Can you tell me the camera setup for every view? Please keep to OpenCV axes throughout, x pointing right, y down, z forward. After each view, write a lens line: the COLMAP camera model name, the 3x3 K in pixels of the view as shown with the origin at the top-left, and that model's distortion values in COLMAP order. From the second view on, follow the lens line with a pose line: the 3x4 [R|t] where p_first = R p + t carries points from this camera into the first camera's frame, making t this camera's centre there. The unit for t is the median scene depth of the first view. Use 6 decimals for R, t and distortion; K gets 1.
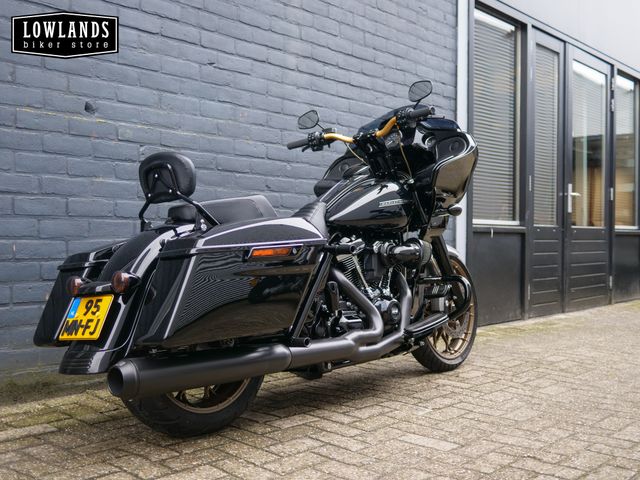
lens RADIAL K [[735.6, 0, 319.2], [0, 735.6, 239.4], [0, 0, 1]] dist [-0.000628, 0.000000]
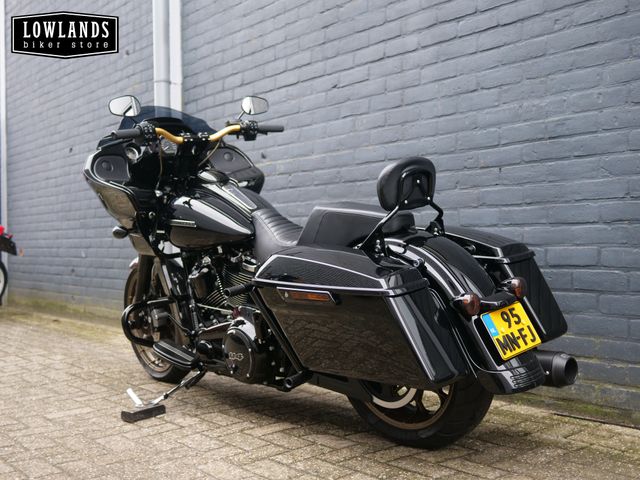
lens RADIAL K [[735.6, 0, 318.8], [0, 735.6, 239.8], [0, 0, 1]] dist [-0.000628, 0.000000]
pose [[-0.148808, -0.013794, -0.988770, 1.028833], [0.008799, 0.999845, -0.015272, 0.005303], [0.988827, -0.010973, -0.148663, 1.254312]]
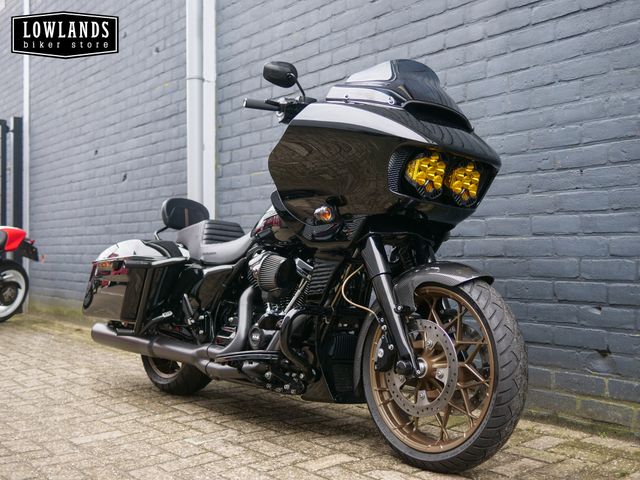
lens RADIAL K [[735.6, 0, 319.7], [0, 735.6, 240.8], [0, 0, 1]] dist [-0.000628, 0.000000]
pose [[-0.170020, -0.025308, -0.985116, 0.939073], [-0.001438, 0.999675, -0.025434, 0.004031], [0.985440, -0.002908, -0.170001, 1.192352]]
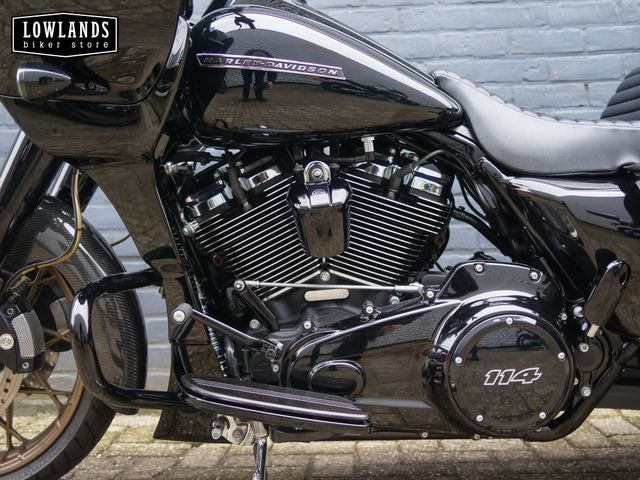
lens RADIAL K [[735.6, 0, 321.1], [0, 735.6, 240.1], [0, 0, 1]] dist [-0.000628, 0.000000]
pose [[0.631616, -0.059889, -0.772965, 0.419740], [0.030027, 0.998154, -0.052801, 0.075721], [0.774700, 0.010140, 0.632248, 0.716968]]
